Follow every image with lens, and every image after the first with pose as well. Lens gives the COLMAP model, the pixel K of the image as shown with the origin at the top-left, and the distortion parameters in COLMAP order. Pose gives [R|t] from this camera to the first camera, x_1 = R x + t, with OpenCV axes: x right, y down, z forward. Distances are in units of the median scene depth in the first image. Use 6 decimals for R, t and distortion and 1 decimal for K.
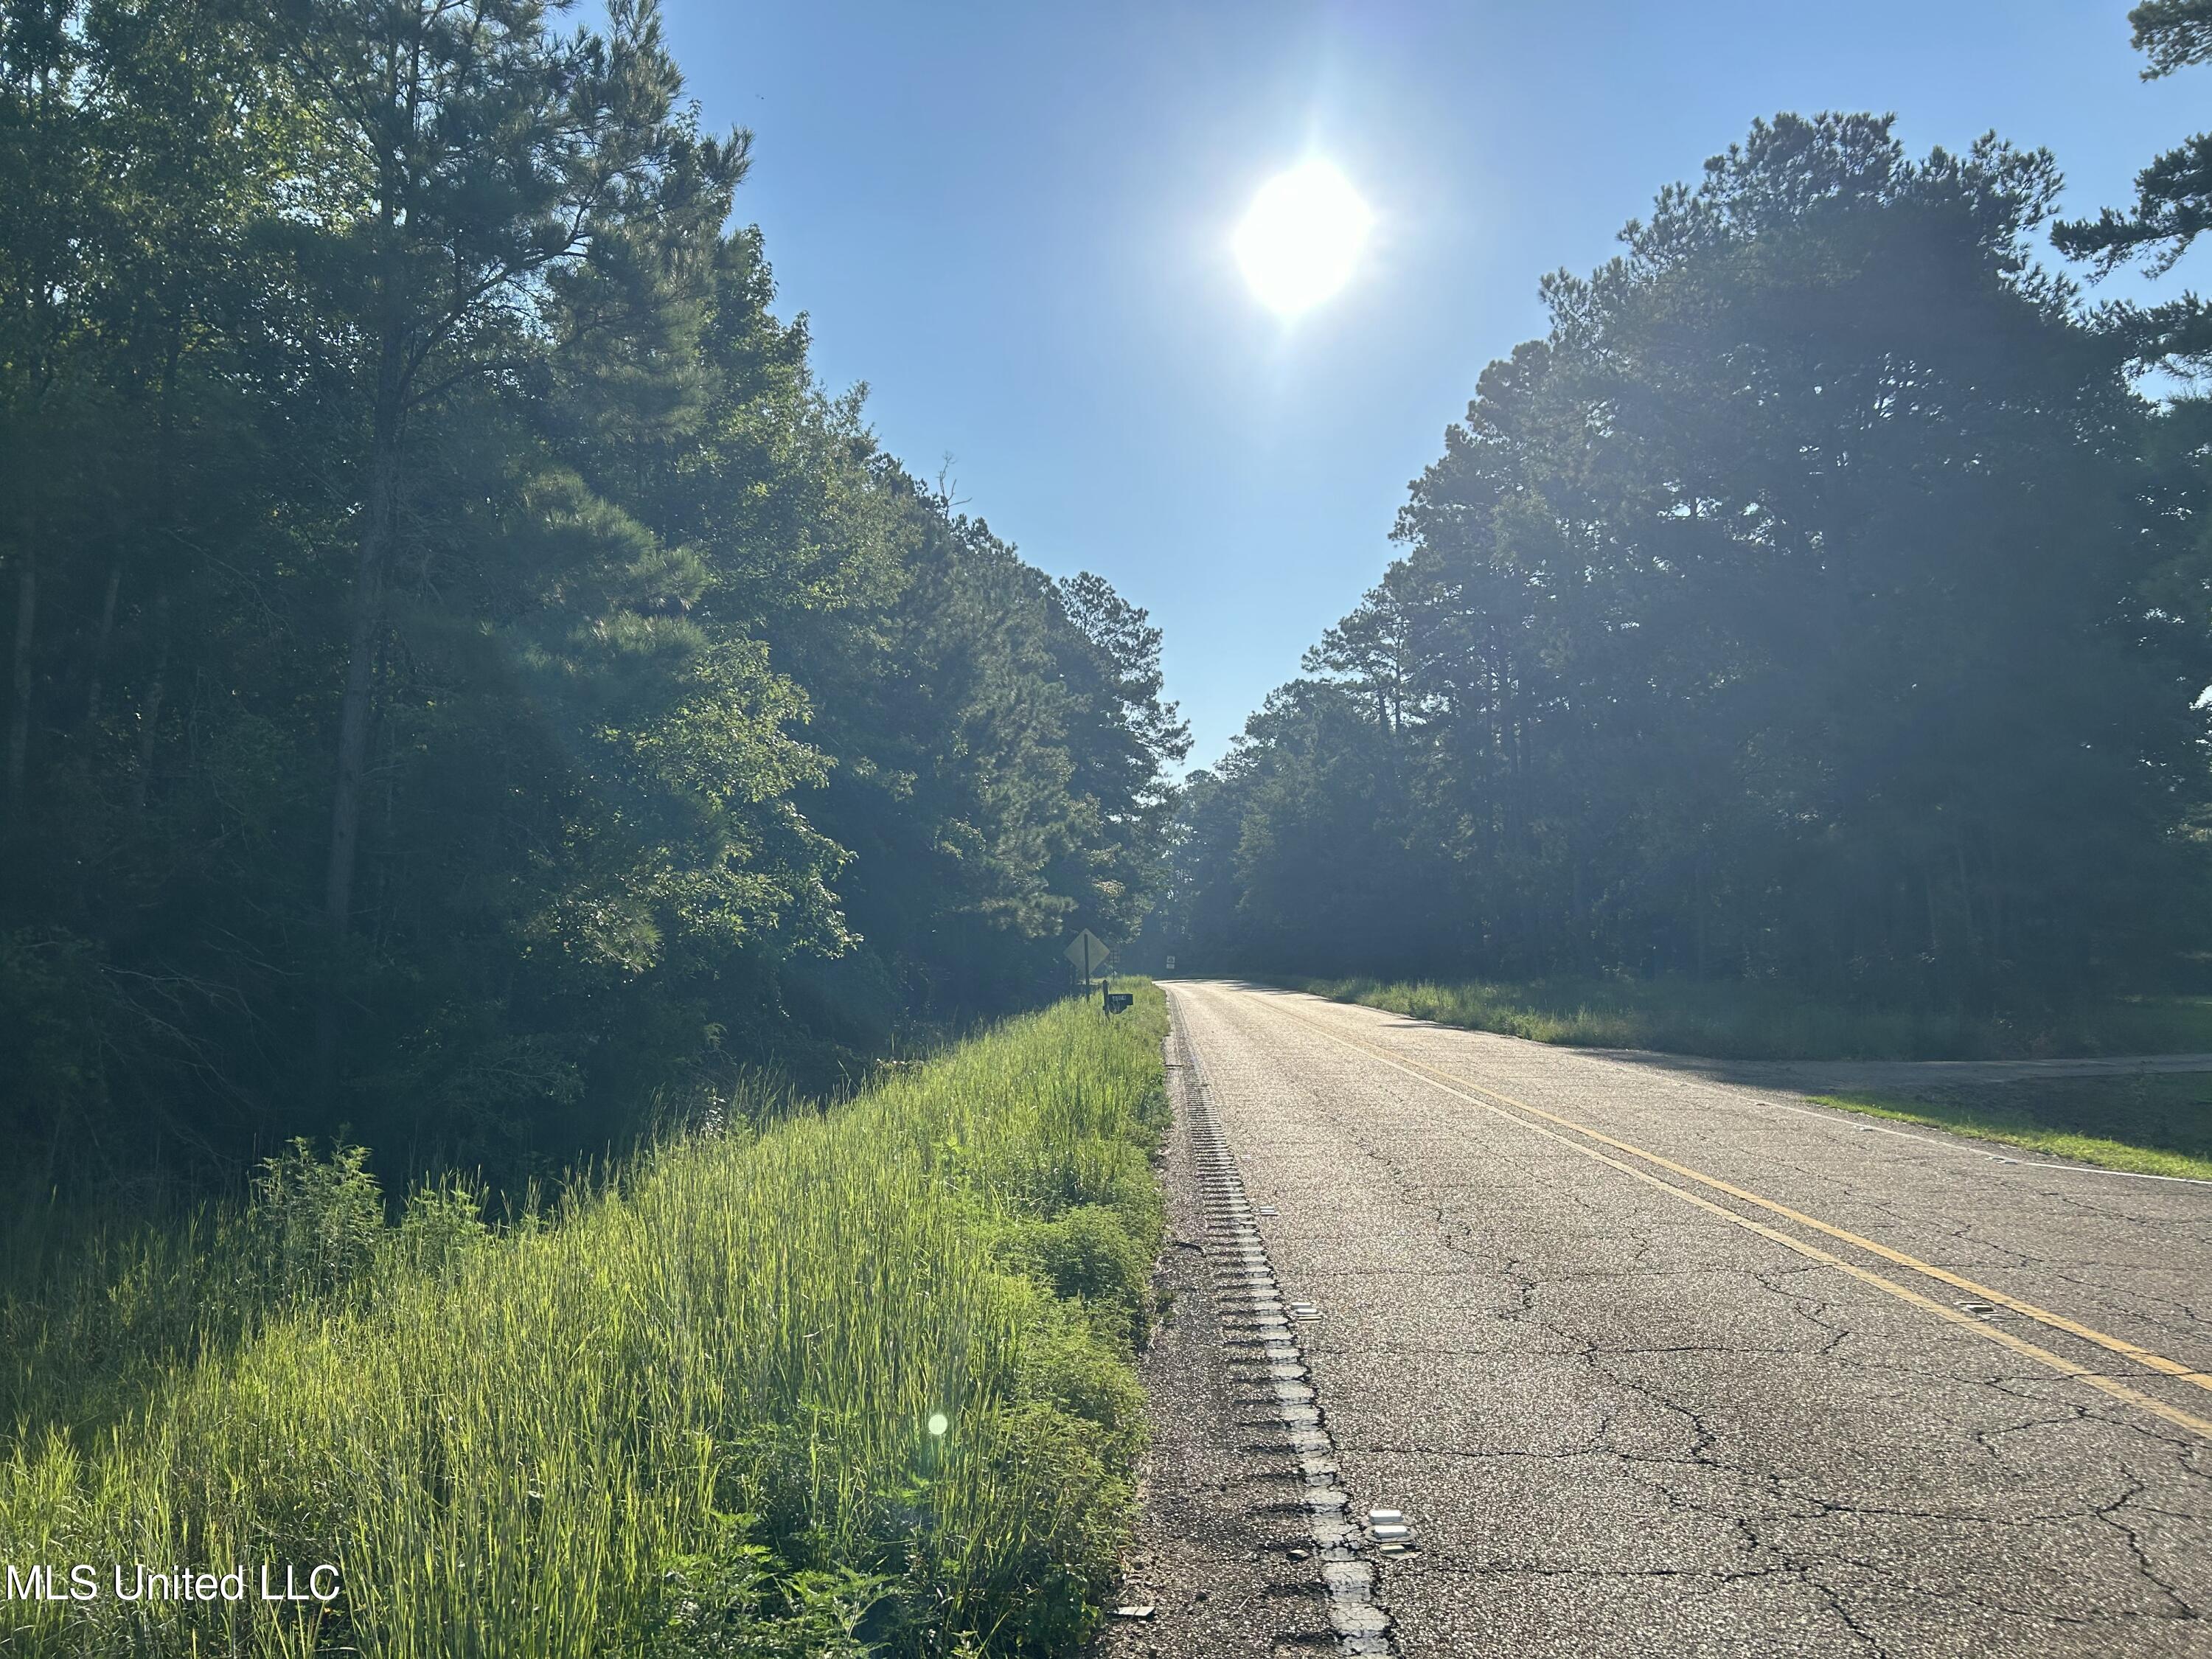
lens RADIAL K [[1688.0, 0, 1081.3], [0, 1688.0, 833.4], [0, 0, 1]] dist [0.069892, -0.093684]
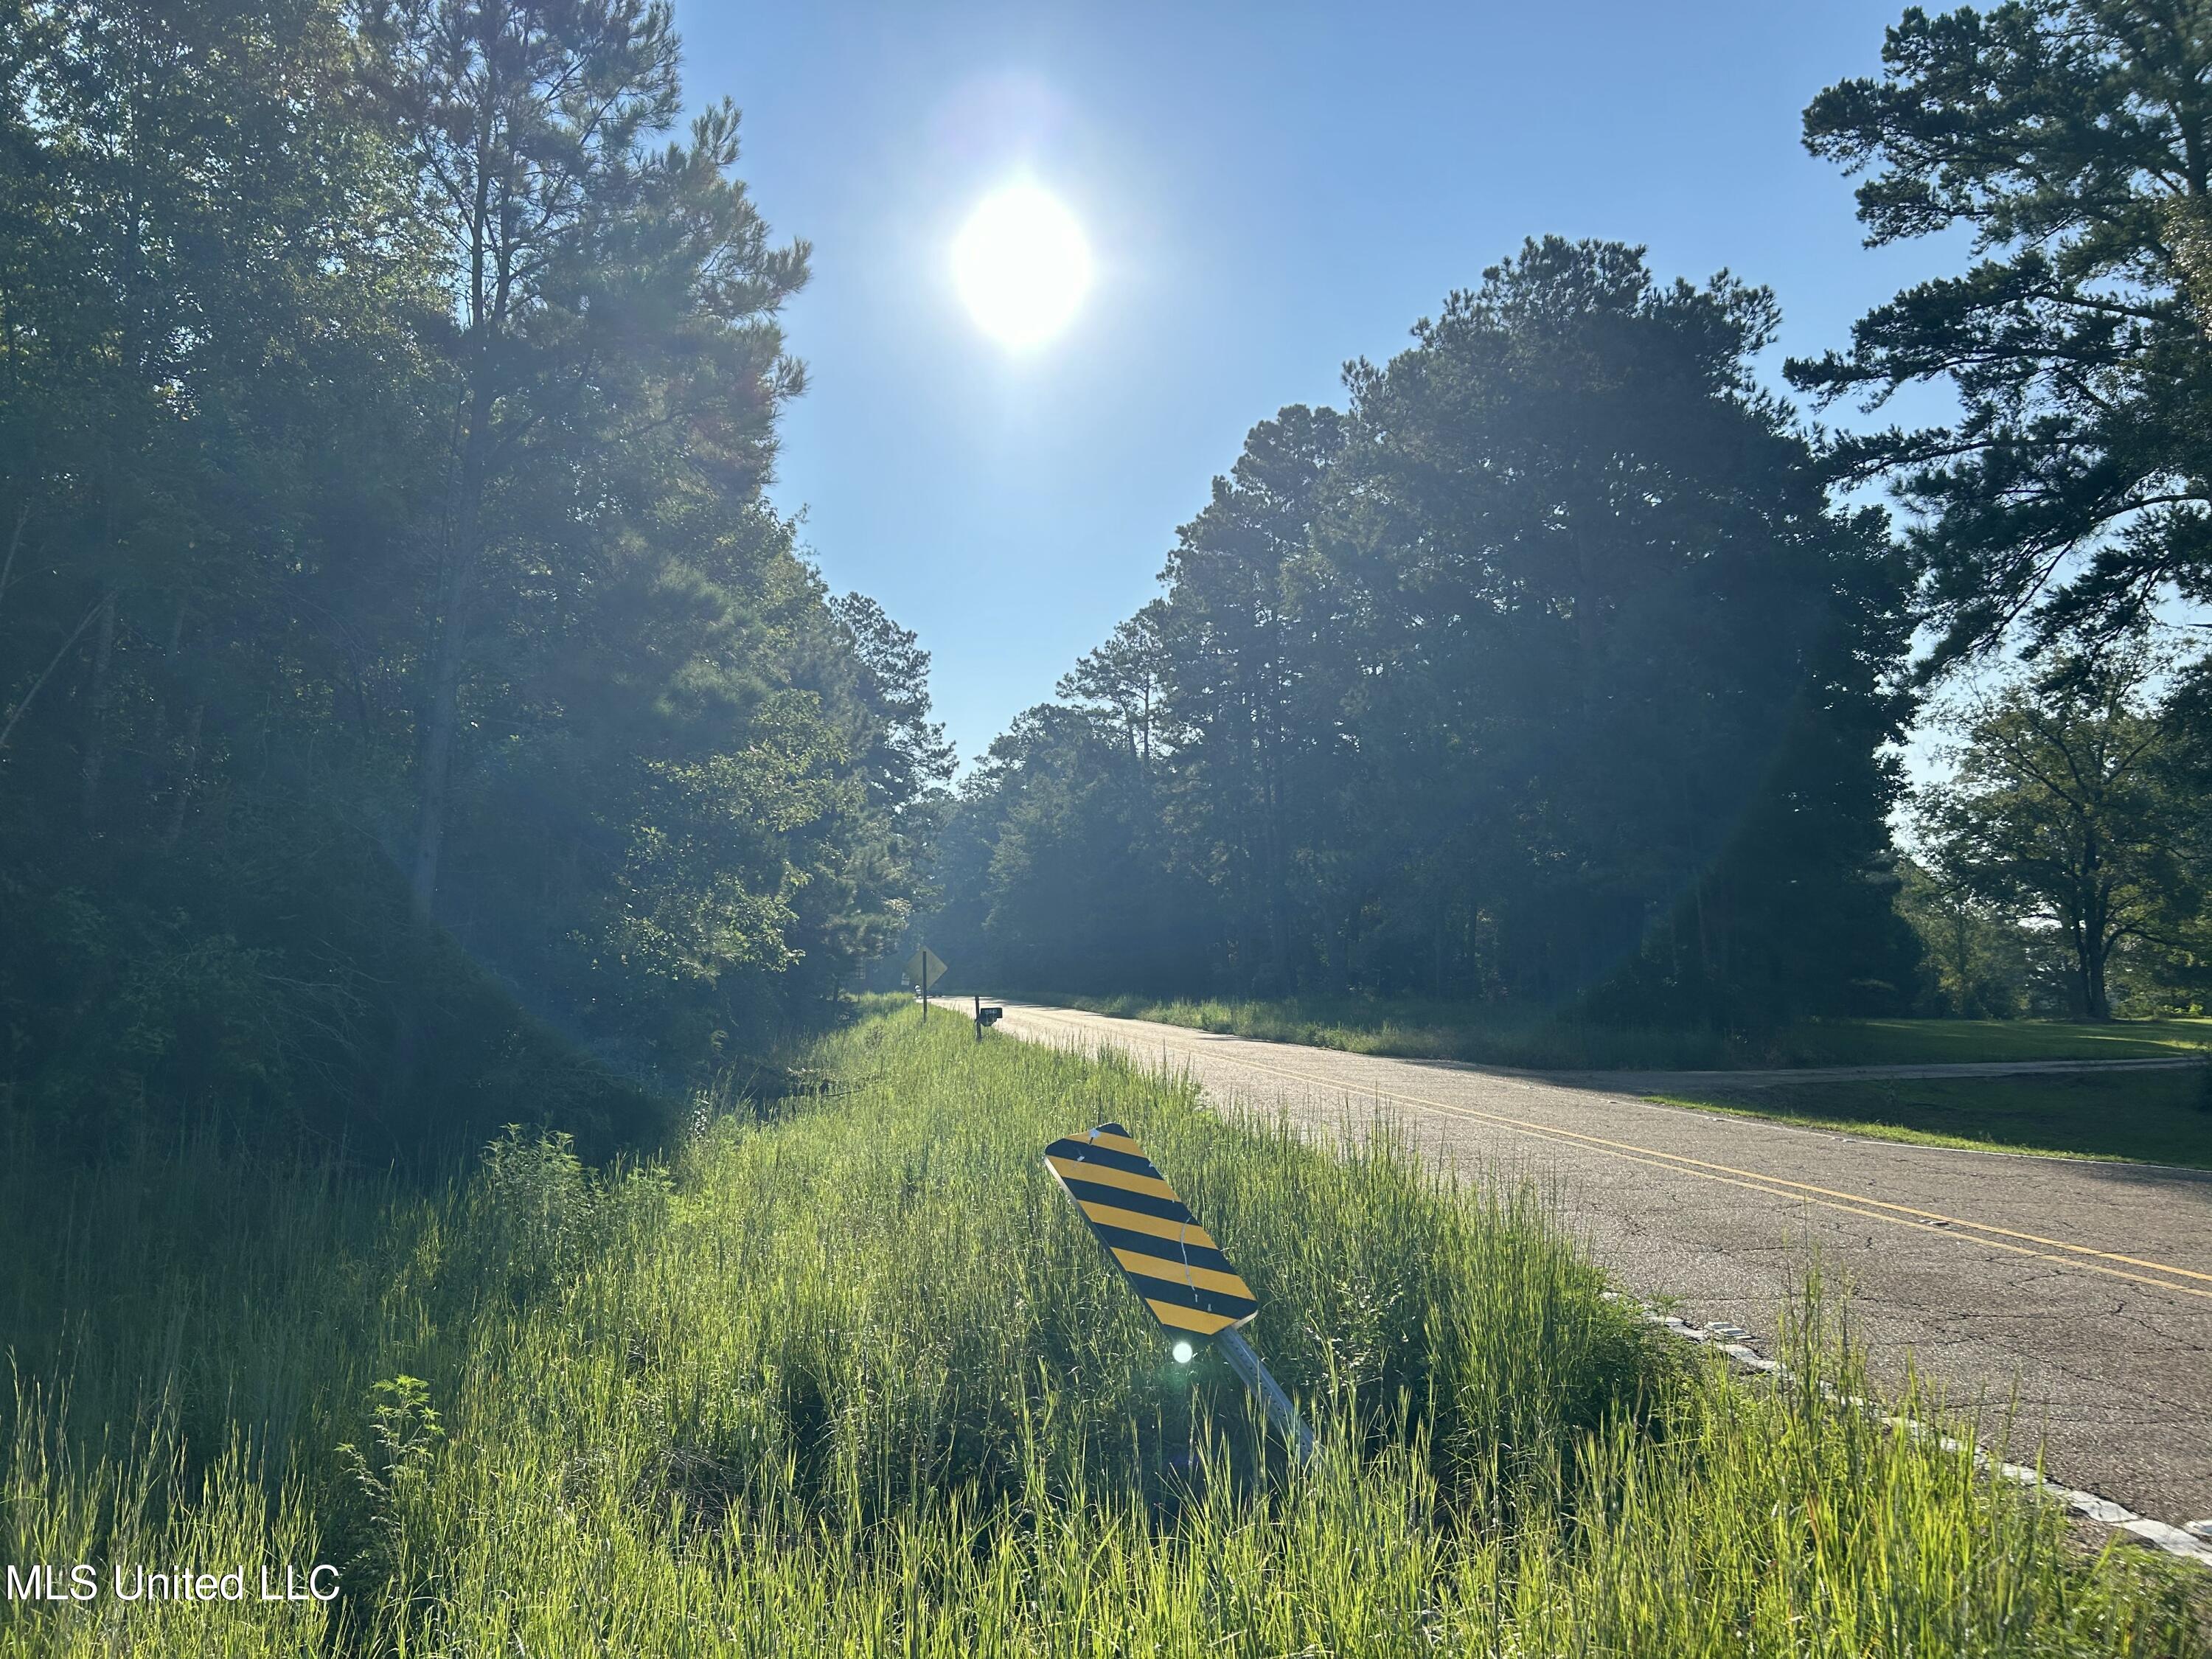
lens RADIAL K [[1651.9, 0, 1106.0], [0, 1651.9, 829.5], [0, 0, 1]] dist [0.056237, -0.125456]
pose [[0.985956, 0.027078, 0.164797, -0.562259], [-0.024869, 0.999571, -0.015456, -0.027587], [-0.165145, 0.011141, 0.986206, -0.372612]]
